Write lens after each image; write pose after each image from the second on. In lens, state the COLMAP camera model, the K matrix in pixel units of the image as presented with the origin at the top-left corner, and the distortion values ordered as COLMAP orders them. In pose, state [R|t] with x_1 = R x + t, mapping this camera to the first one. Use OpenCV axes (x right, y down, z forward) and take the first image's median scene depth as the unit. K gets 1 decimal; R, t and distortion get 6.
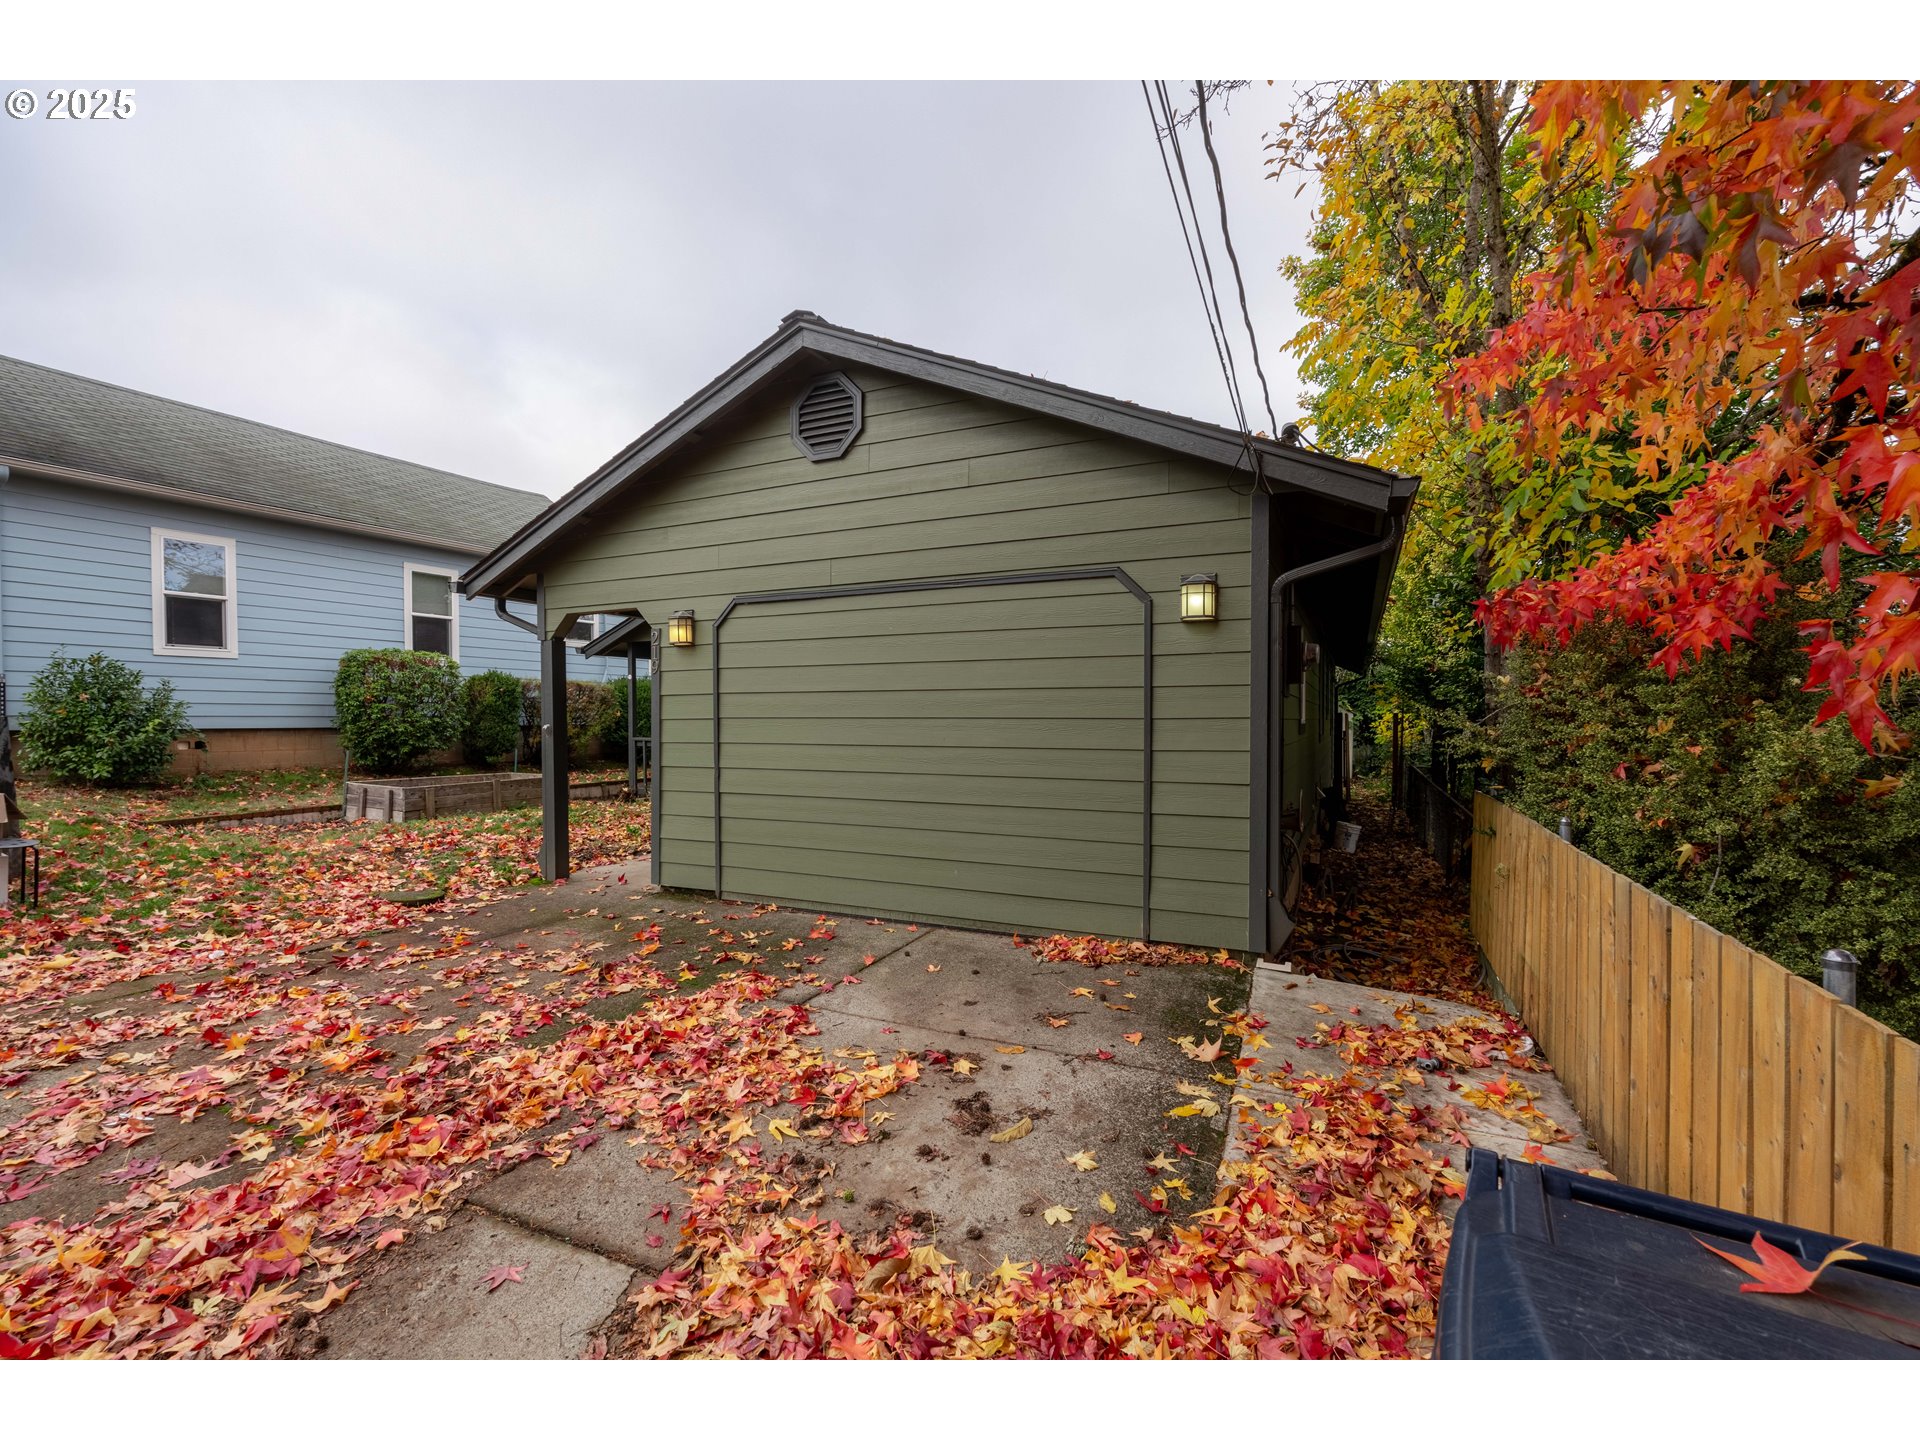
lens RADIAL K [[839.7, 0, 954.5], [0, 839.7, 733.6], [0, 0, 1]] dist [-0.011481, 0.000883]
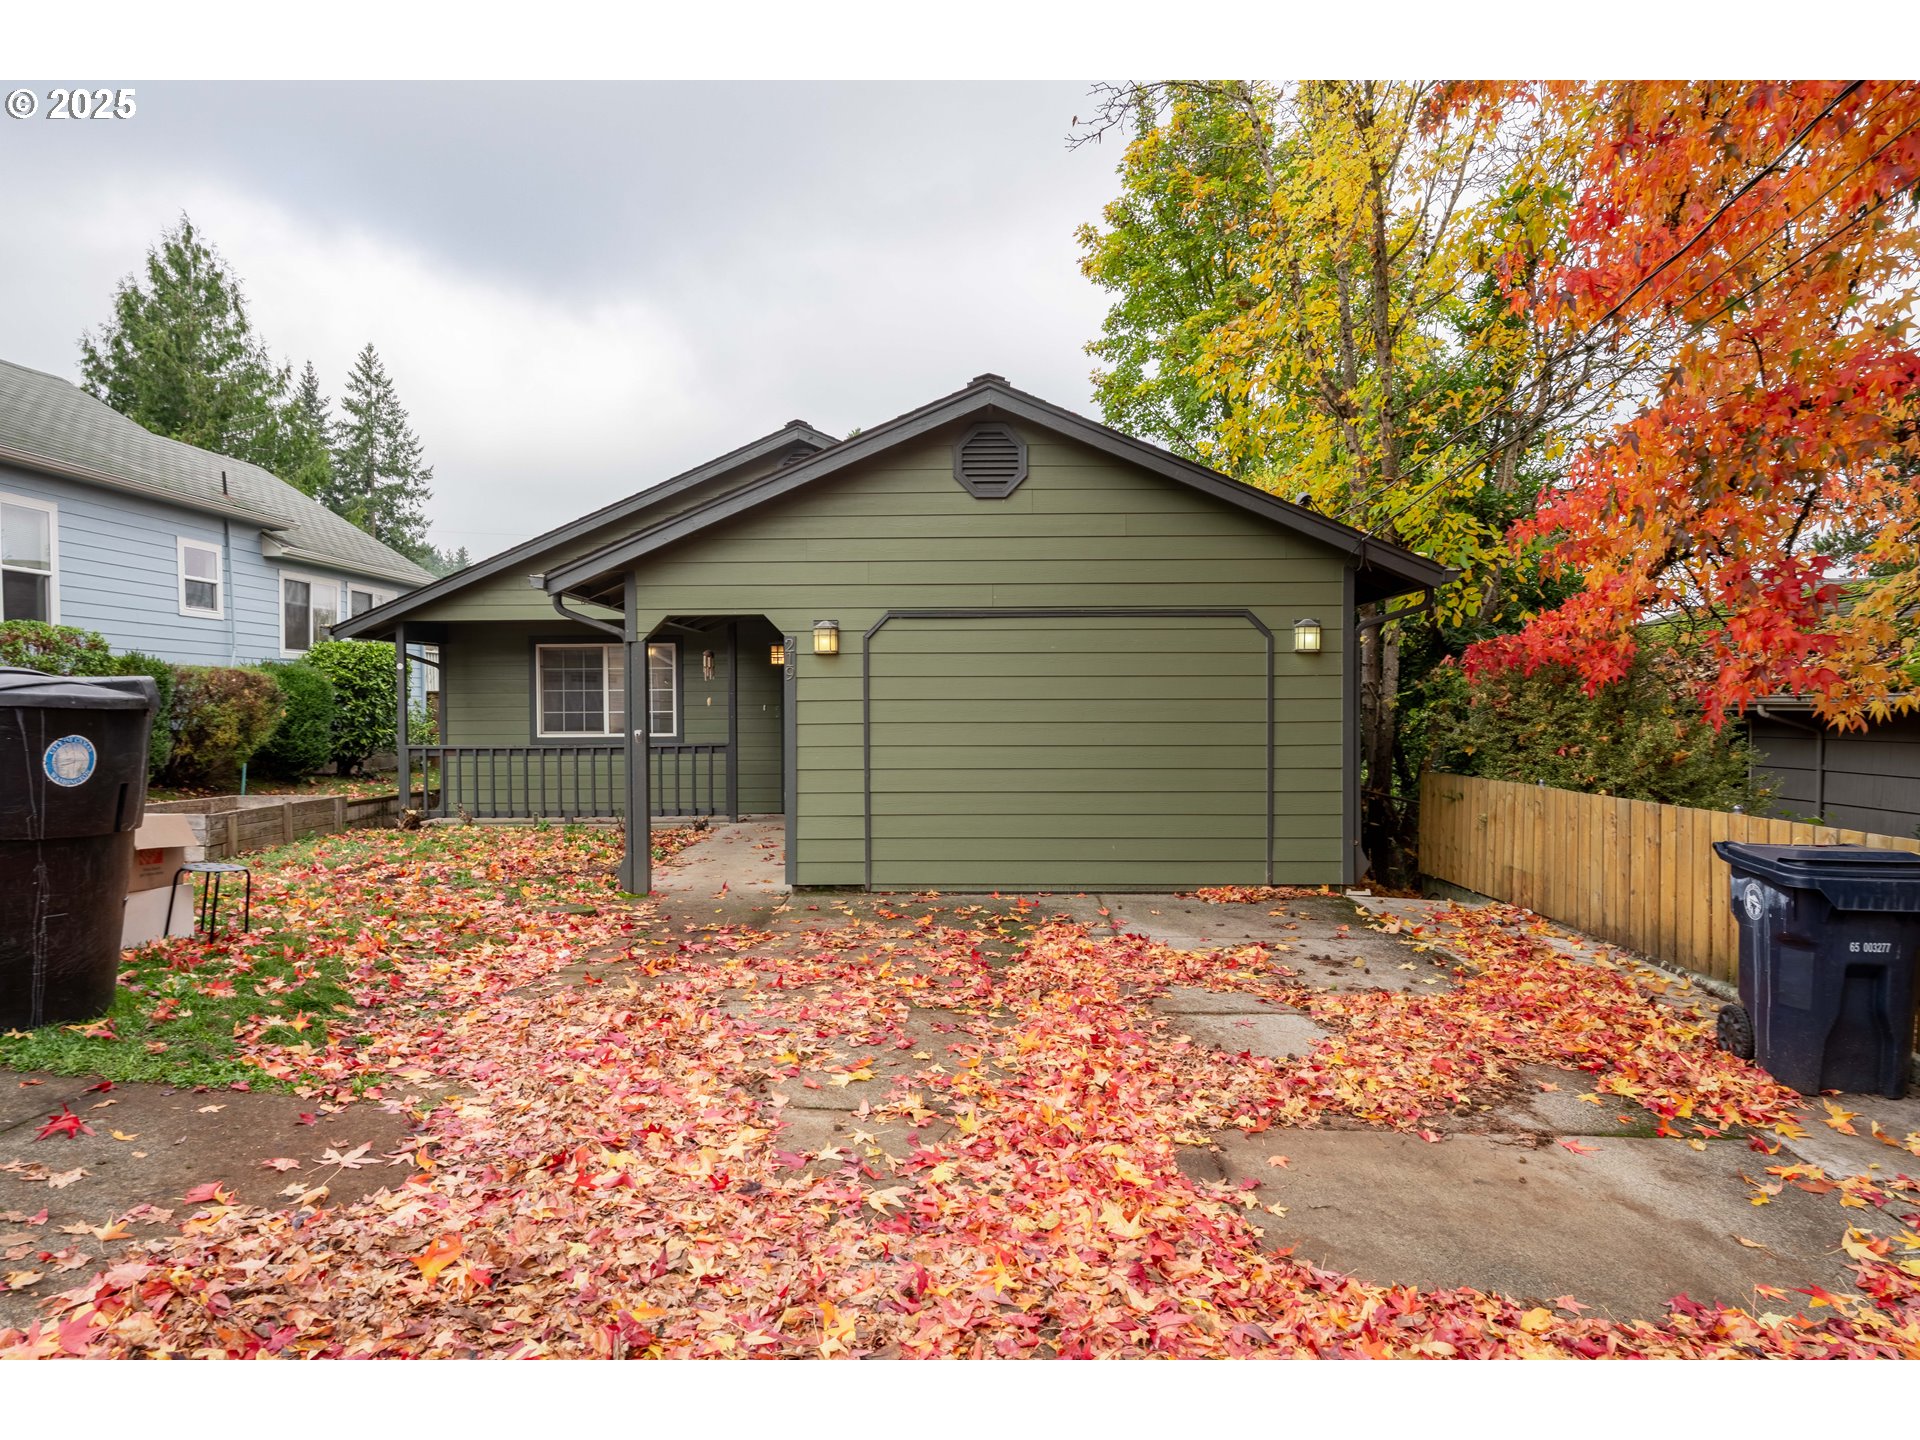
lens RADIAL K [[1179.2, 0, 958.3], [0, 1179.2, 730.5], [0, 0, 1]] dist [0.003813, 0.001199]
pose [[0.913026, -0.008518, 0.407812, -0.854141], [0.010544, 0.999941, -0.002720, -0.003431], [-0.407765, 0.006784, 0.913062, -0.457912]]
